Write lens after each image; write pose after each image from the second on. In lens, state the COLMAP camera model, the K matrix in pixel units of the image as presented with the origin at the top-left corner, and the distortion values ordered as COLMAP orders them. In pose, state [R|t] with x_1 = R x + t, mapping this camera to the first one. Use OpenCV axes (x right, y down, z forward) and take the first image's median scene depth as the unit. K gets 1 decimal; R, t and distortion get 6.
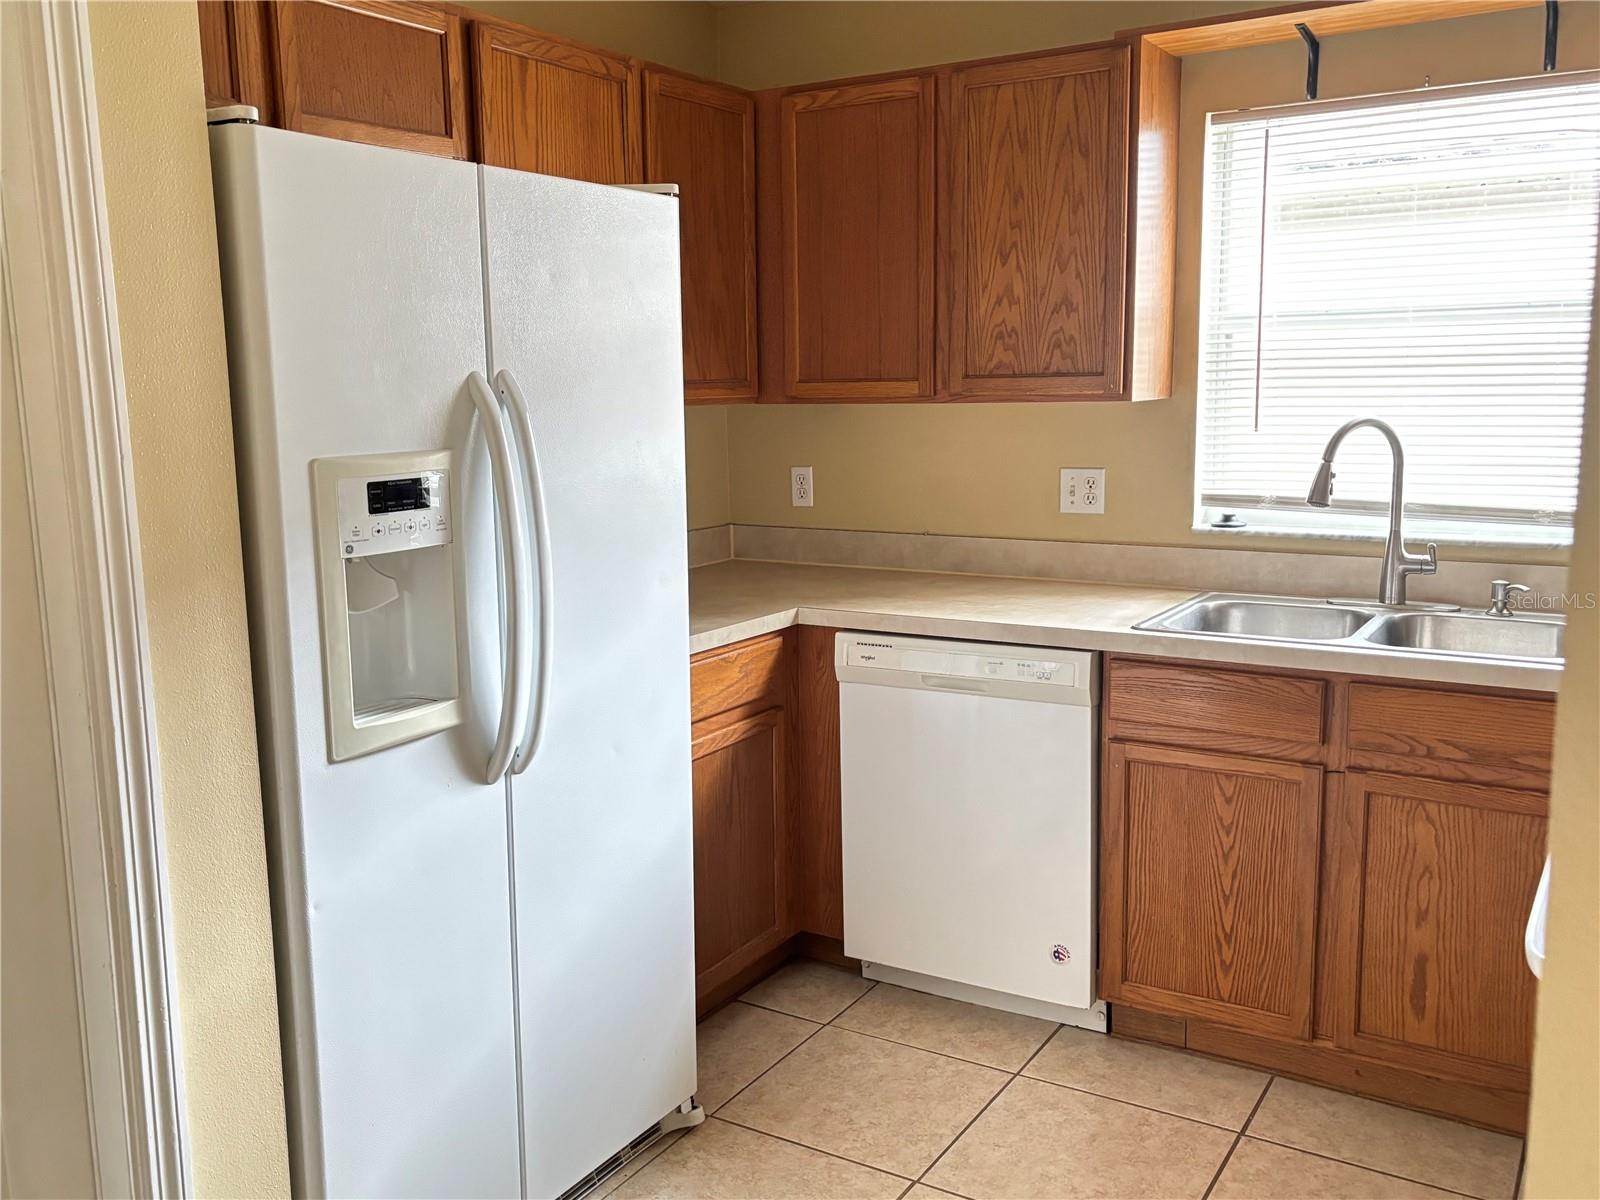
lens RADIAL K [[1363.1, 0, 779.0], [0, 1363.1, 597.0], [0, 0, 1]] dist [0.056140, -0.142537]
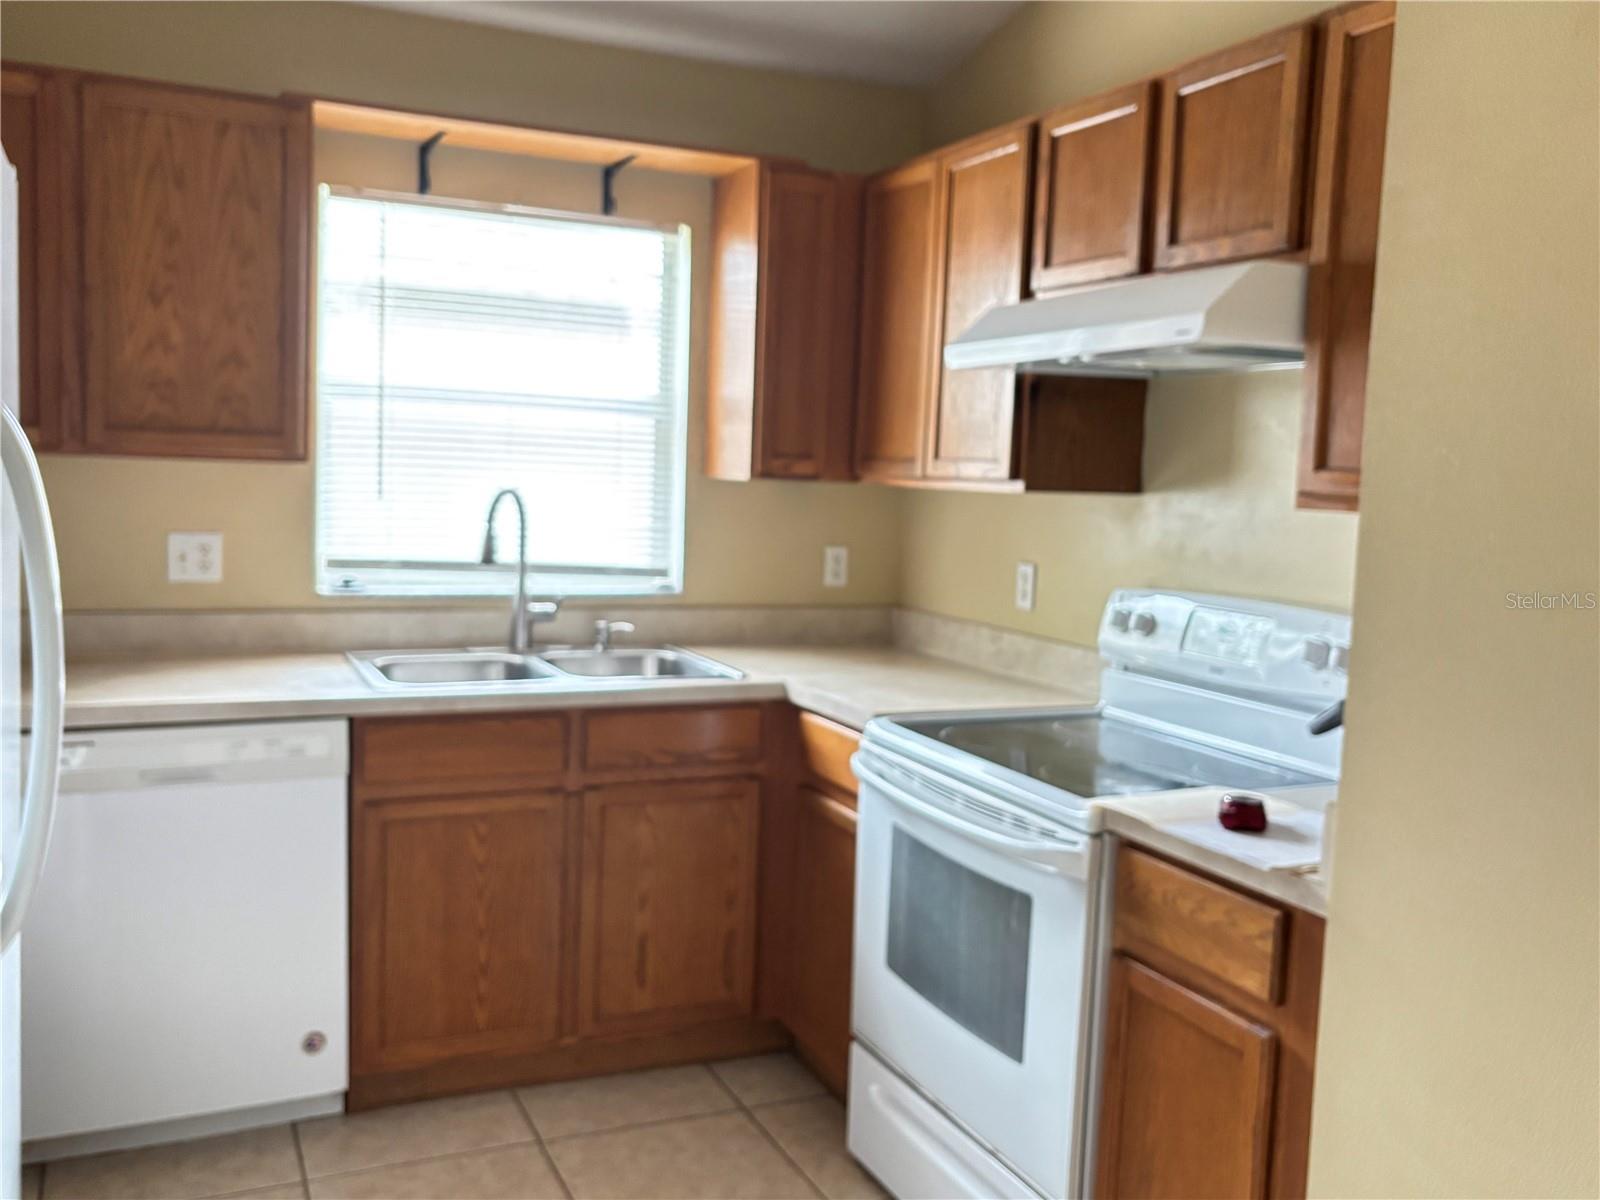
lens RADIAL K [[1414.8, 0, 779.3], [0, 1414.8, 600.7], [0, 0, 1]] dist [0.051909, -0.145424]
pose [[0.550299, -0.043719, 0.833822, -0.420063], [0.084691, 0.996401, -0.003650, -0.013162], [-0.830661, 0.072626, 0.552021, 0.166288]]
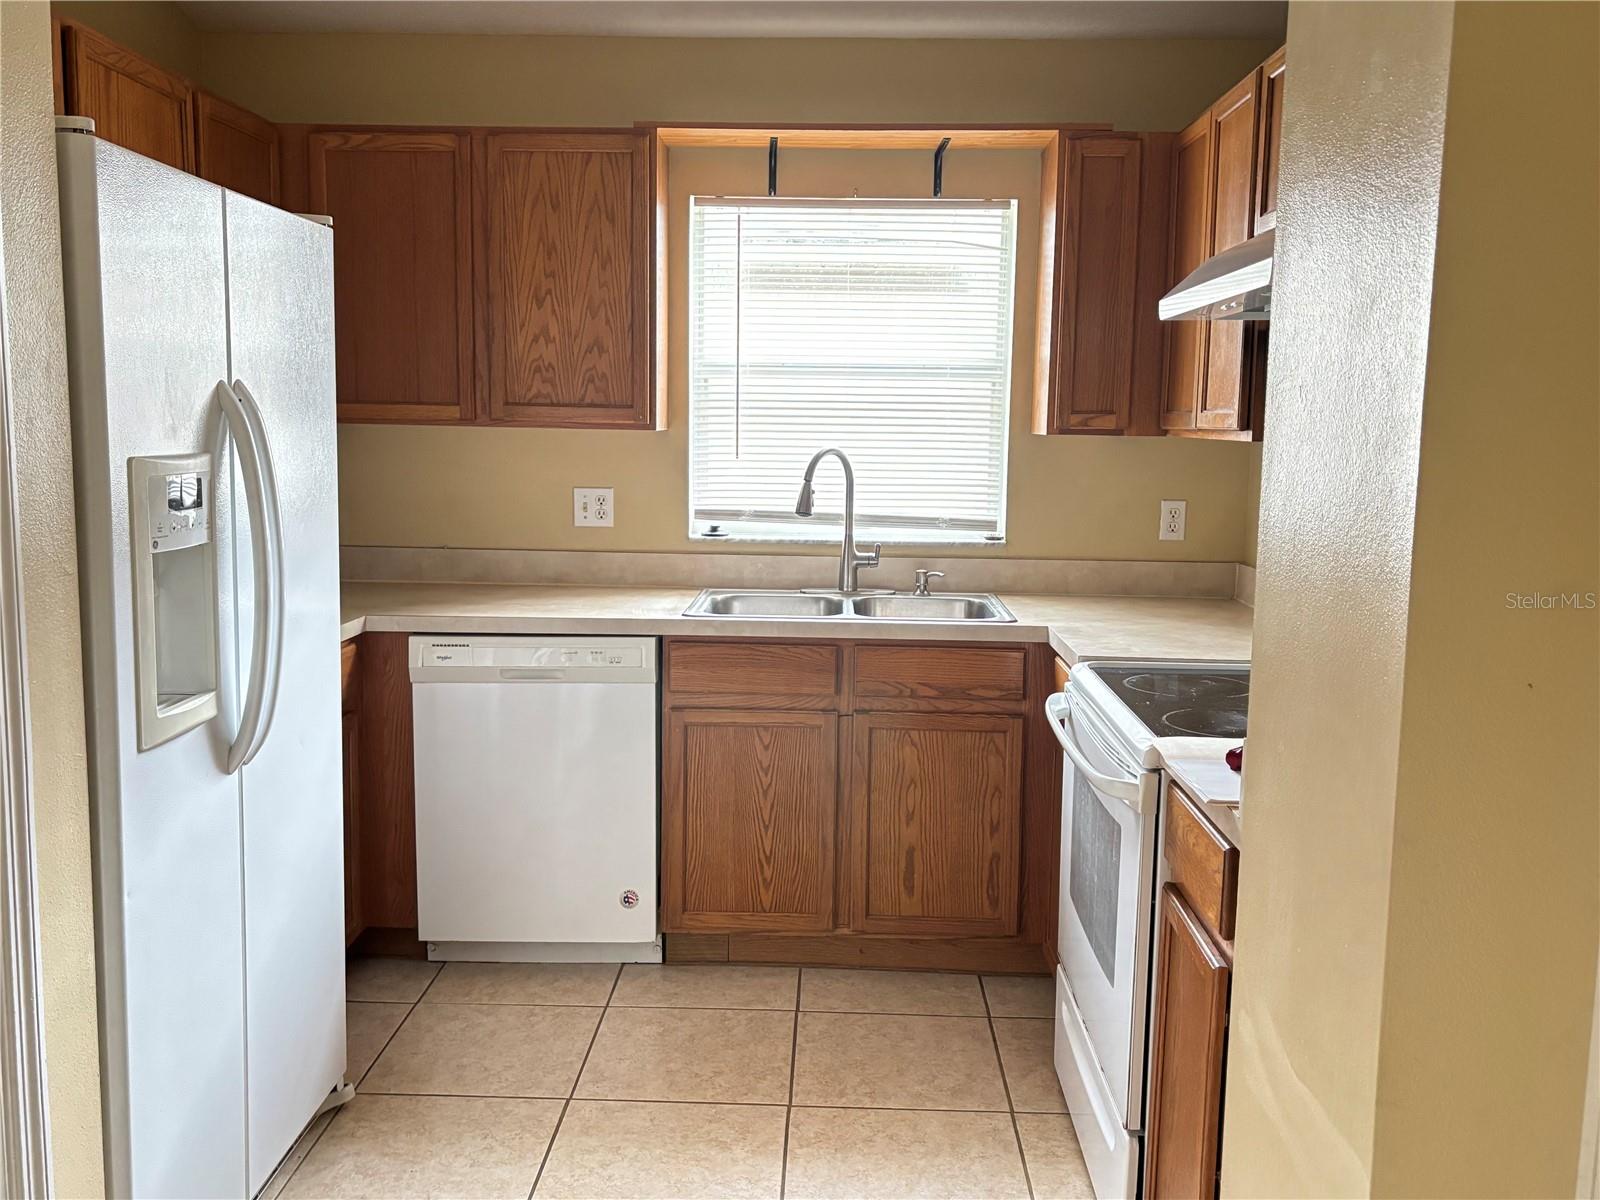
lens RADIAL K [[1363.1, 0, 779.0], [0, 1363.1, 597.0], [0, 0, 1]] dist [0.056140, -0.142537]
pose [[0.864418, -0.036361, 0.501457, -0.258405], [0.050865, 0.998589, -0.015274, 0.027329], [-0.500194, 0.038709, 0.865048, -0.083644]]
